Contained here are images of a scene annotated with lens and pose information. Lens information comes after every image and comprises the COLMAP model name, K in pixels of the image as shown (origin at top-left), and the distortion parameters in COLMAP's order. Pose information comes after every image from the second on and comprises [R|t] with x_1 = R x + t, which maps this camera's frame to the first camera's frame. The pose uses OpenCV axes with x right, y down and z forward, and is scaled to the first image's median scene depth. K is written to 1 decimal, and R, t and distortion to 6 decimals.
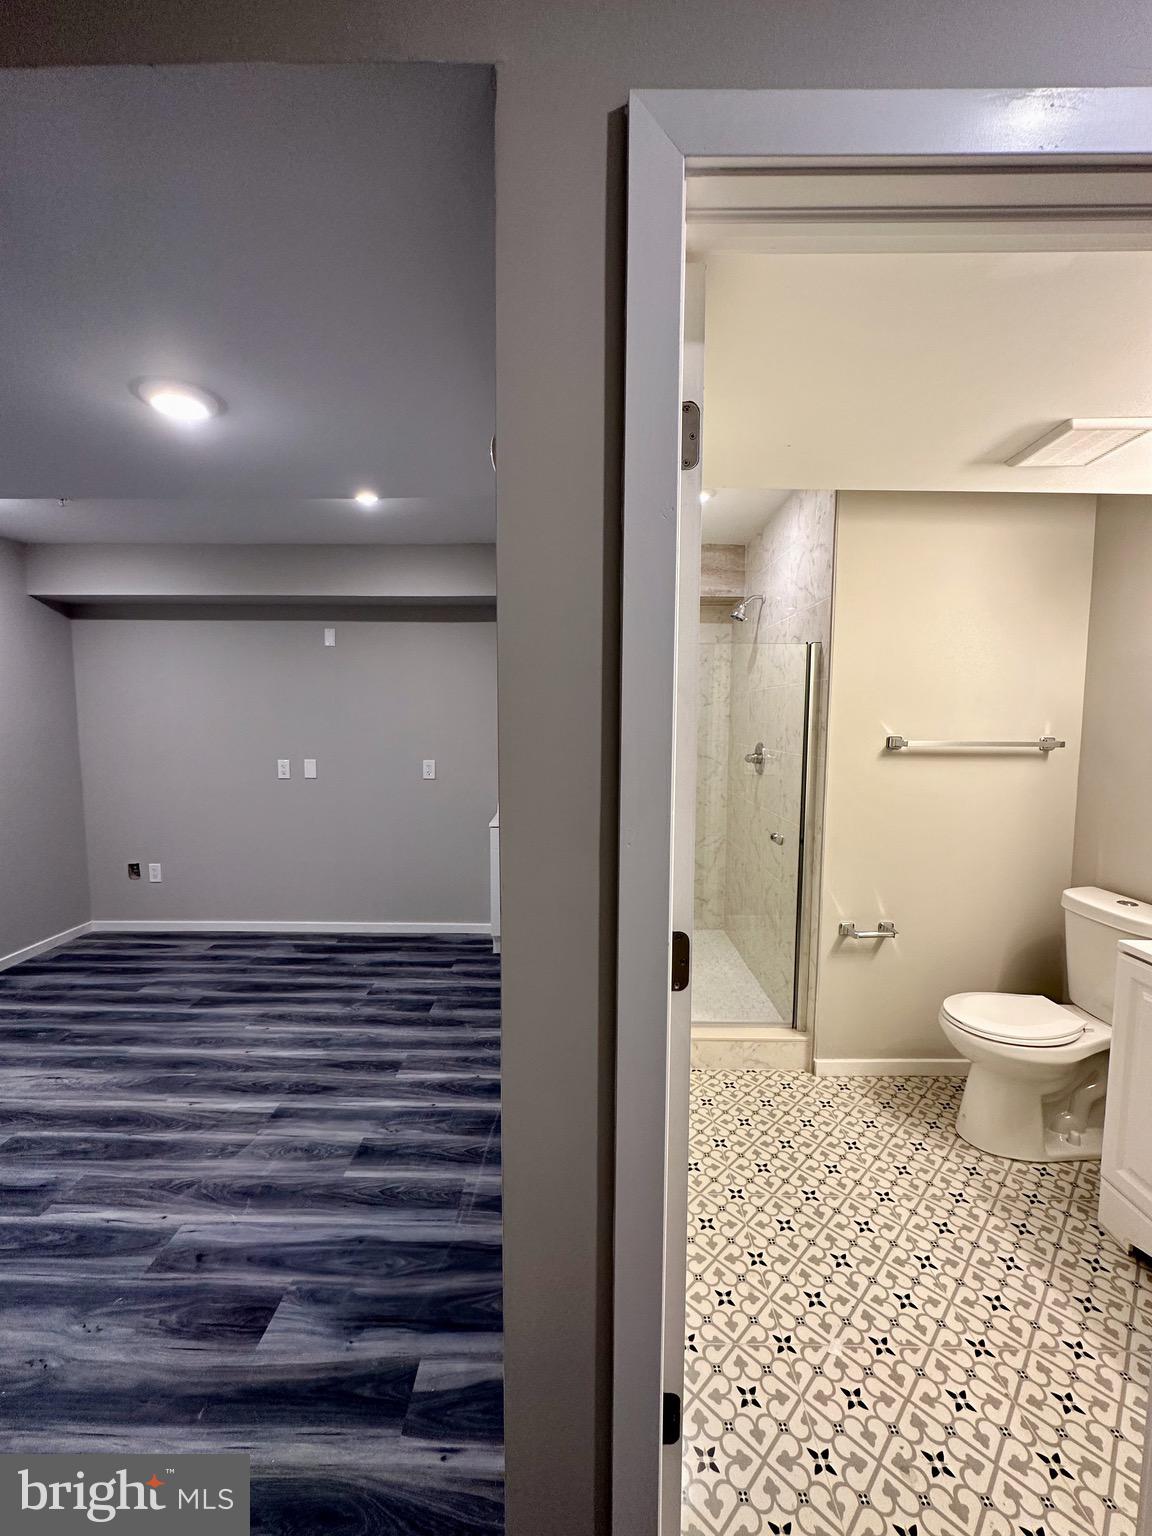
lens RADIAL K [[610.6, 0, 576.0], [0, 610.6, 768.0], [0, 0, 1]] dist [-0.002359, 0.000202]
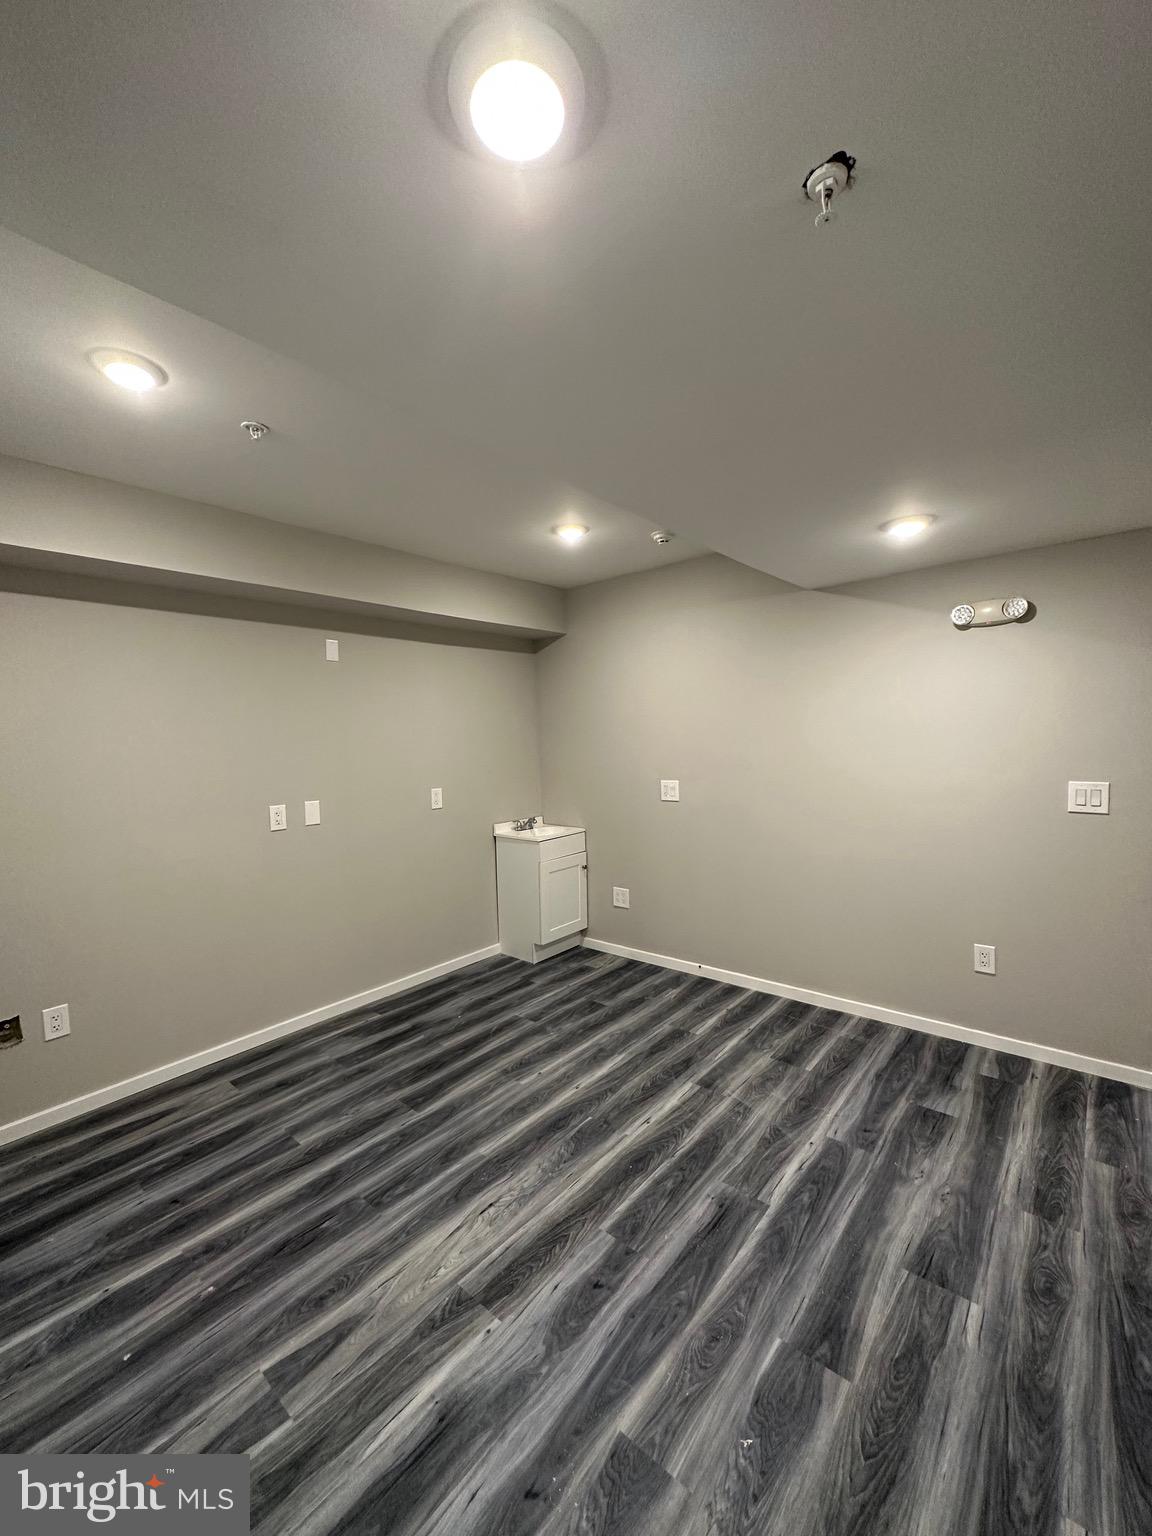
lens RADIAL K [[610.6, 0, 576.0], [0, 610.6, 768.0], [0, 0, 1]] dist [-0.002359, 0.000202]
pose [[0.645715, -0.063822, 0.760907, -0.872953], [0.101924, 0.994787, -0.003055, -0.020534], [-0.756745, 0.079528, 0.648854, 0.241626]]
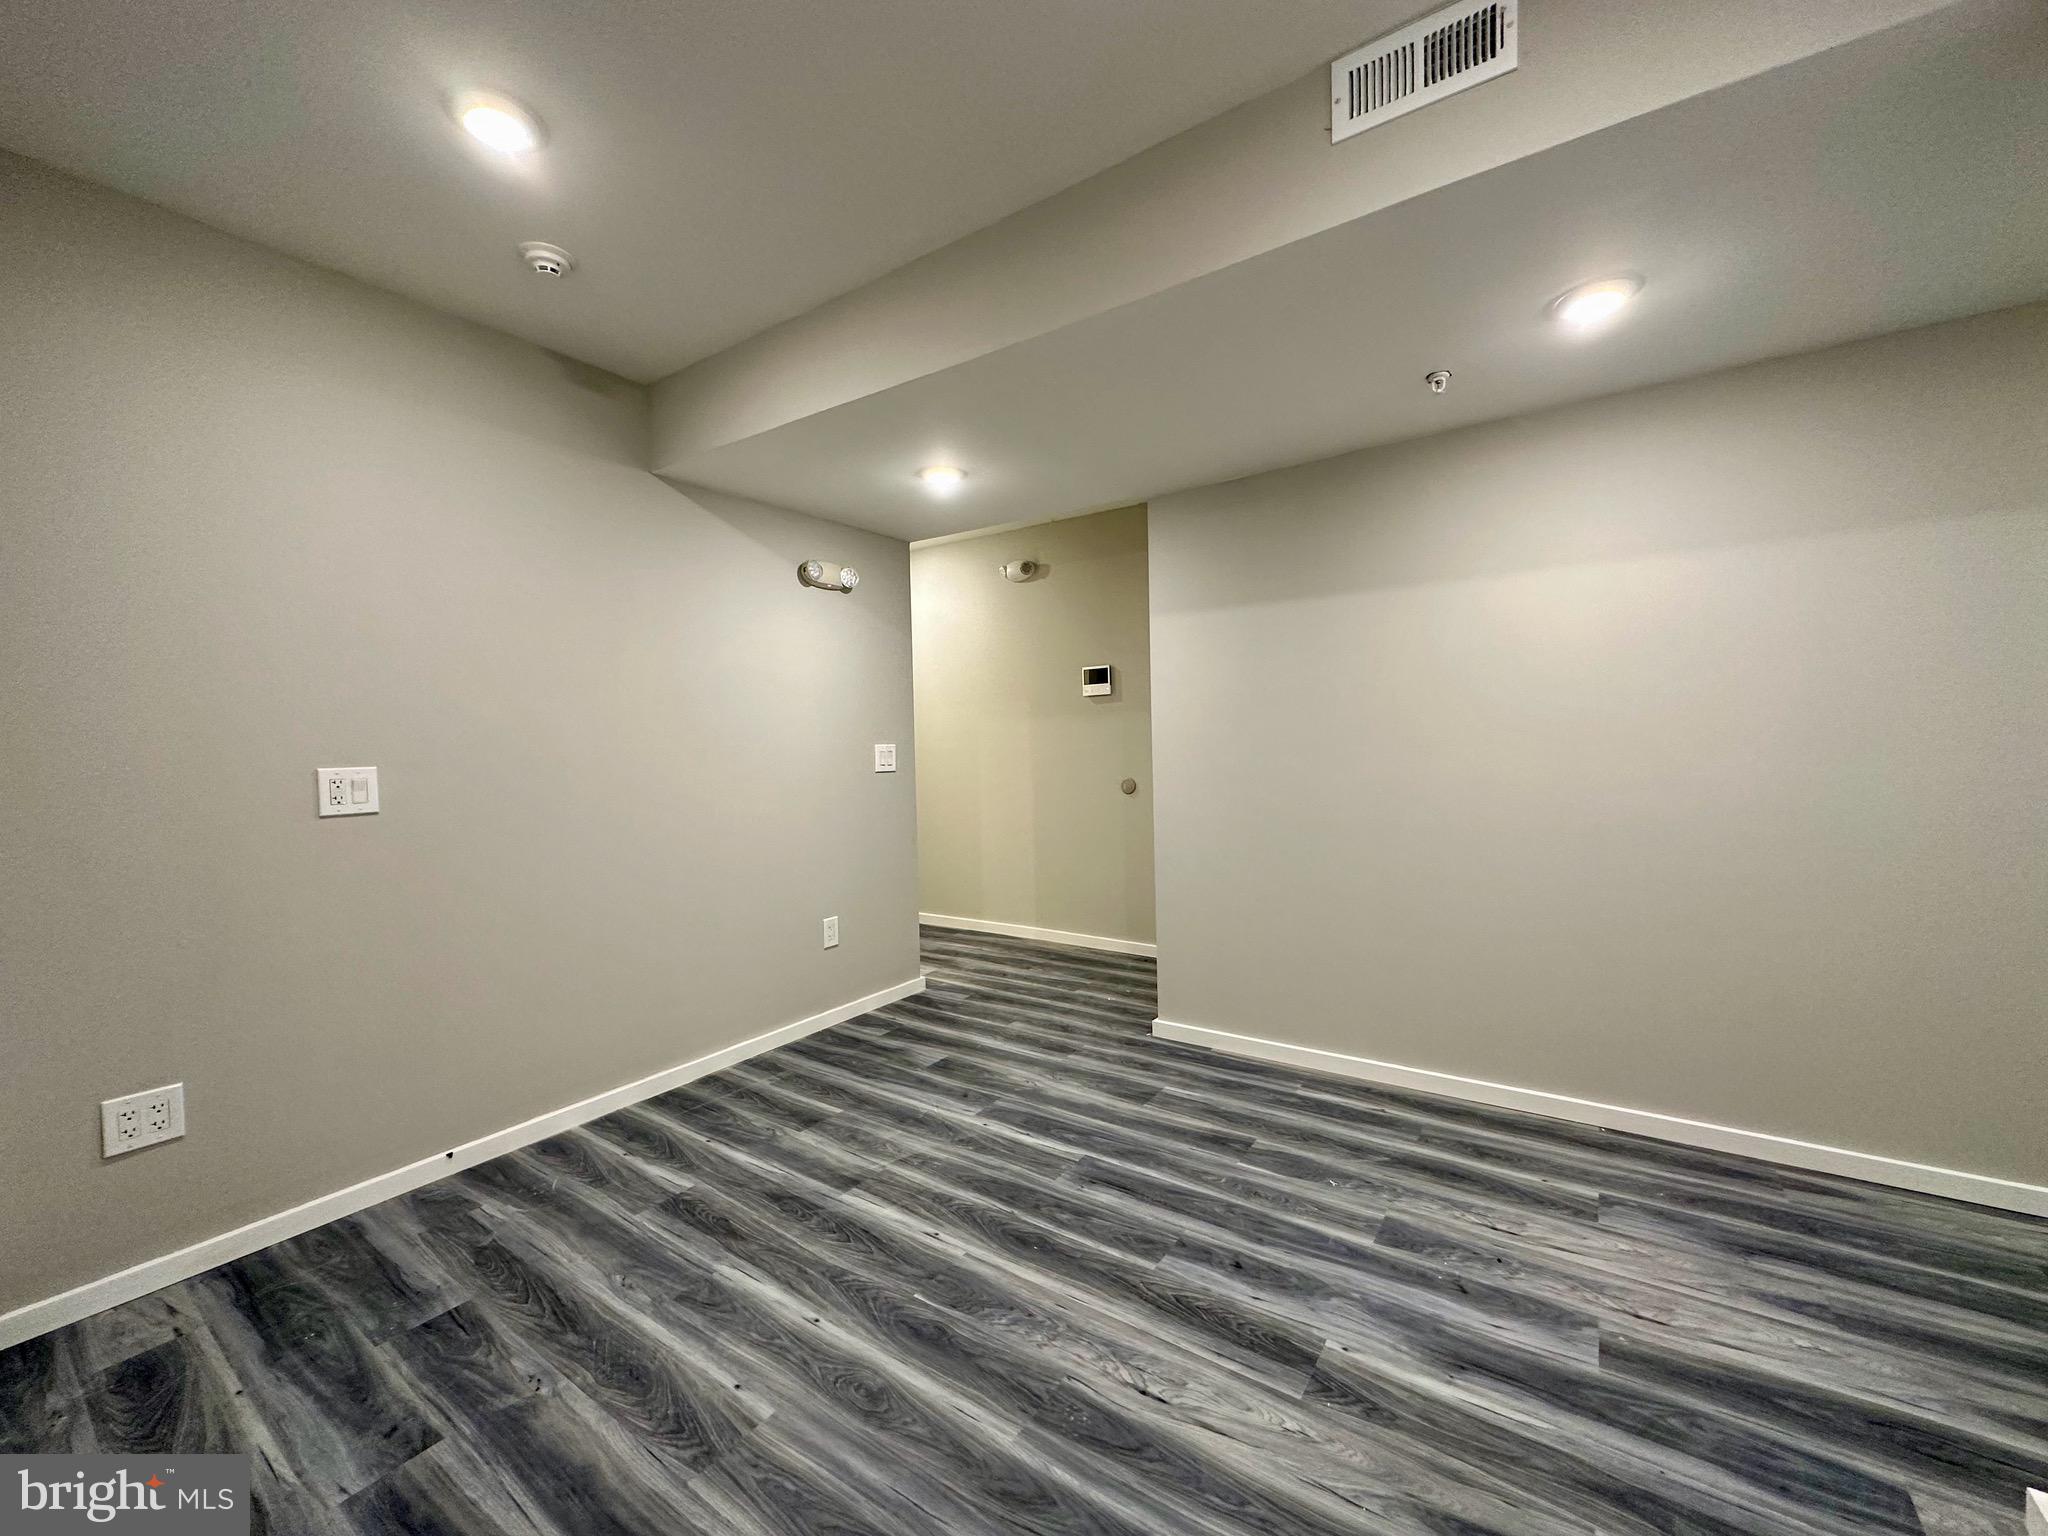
lens RADIAL K [[814.1, 0, 1024.0], [0, 814.1, 768.0], [0, 0, 1]] dist [-0.002359, 0.000202]
pose [[-0.822494, -0.003656, 0.568762, -0.731733], [0.066384, 0.992528, 0.102379, -0.013933], [-0.564886, 0.121963, -0.816106, 0.972718]]
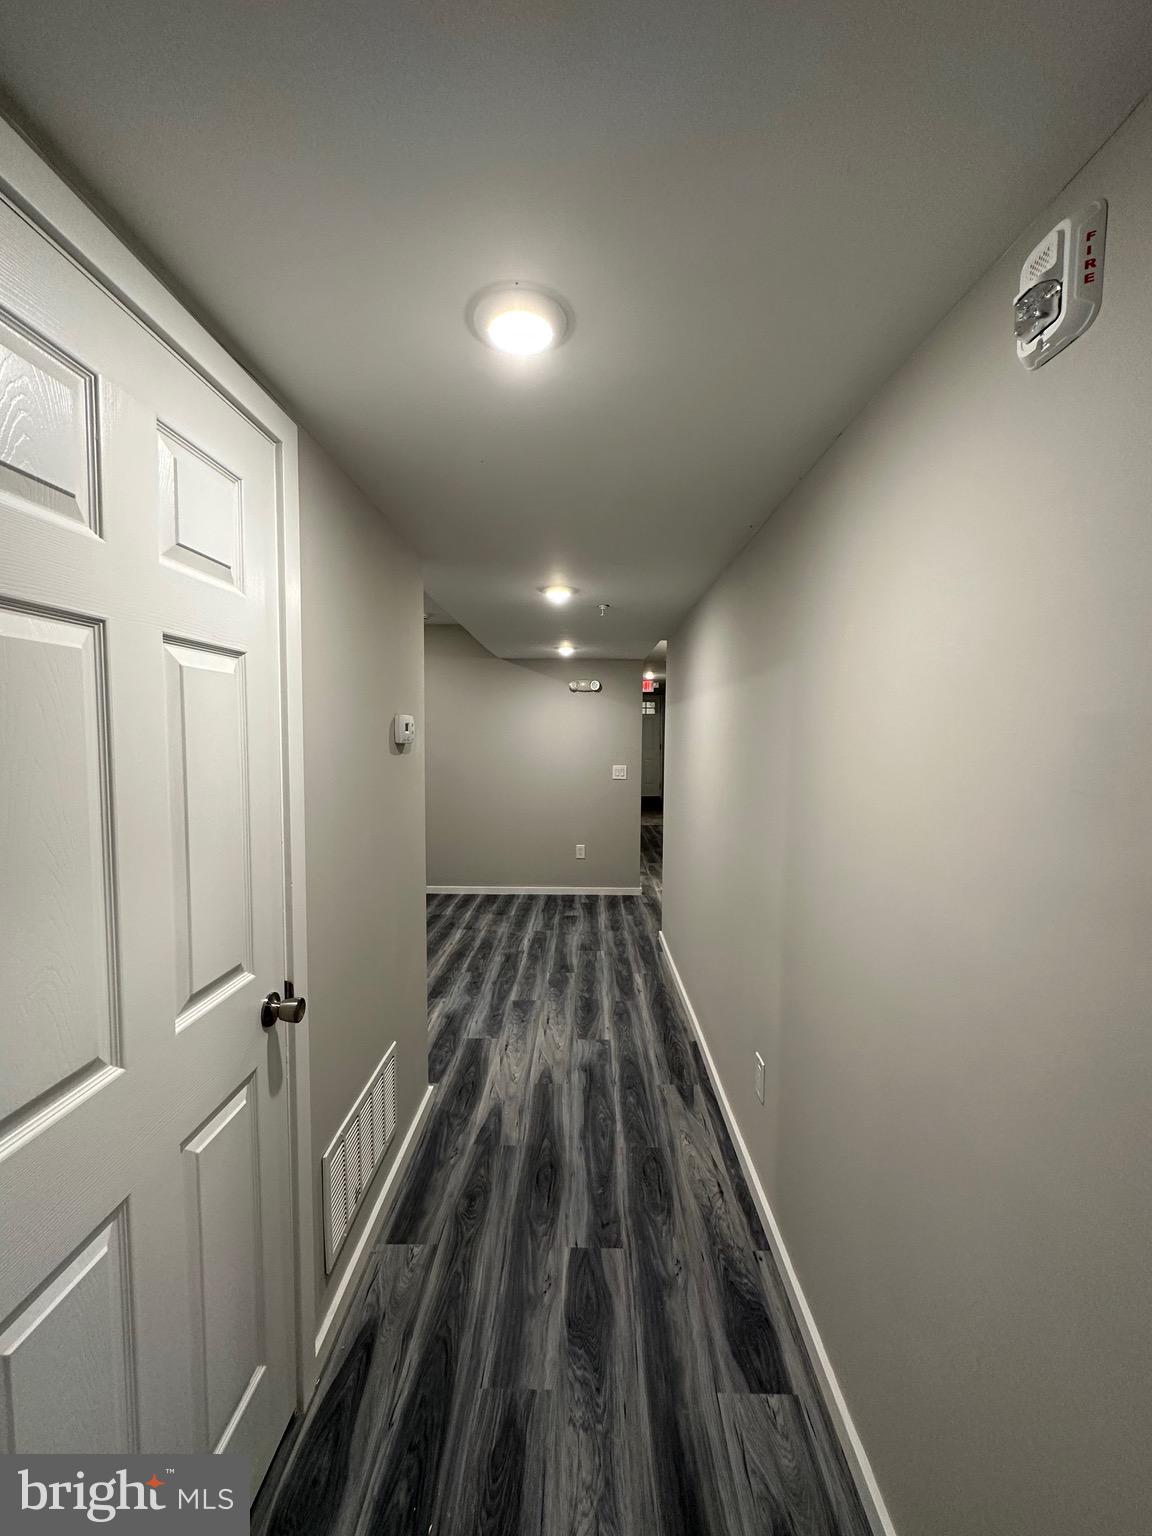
lens RADIAL K [[610.6, 0, 576.0], [0, 610.6, 768.0], [0, 0, 1]] dist [-0.002359, 0.000202]
pose [[0.006229, -0.061424, 0.998092, -1.506538], [0.075926, 0.995260, 0.060776, -0.043866], [-0.997094, 0.075403, 0.010863, 0.341465]]
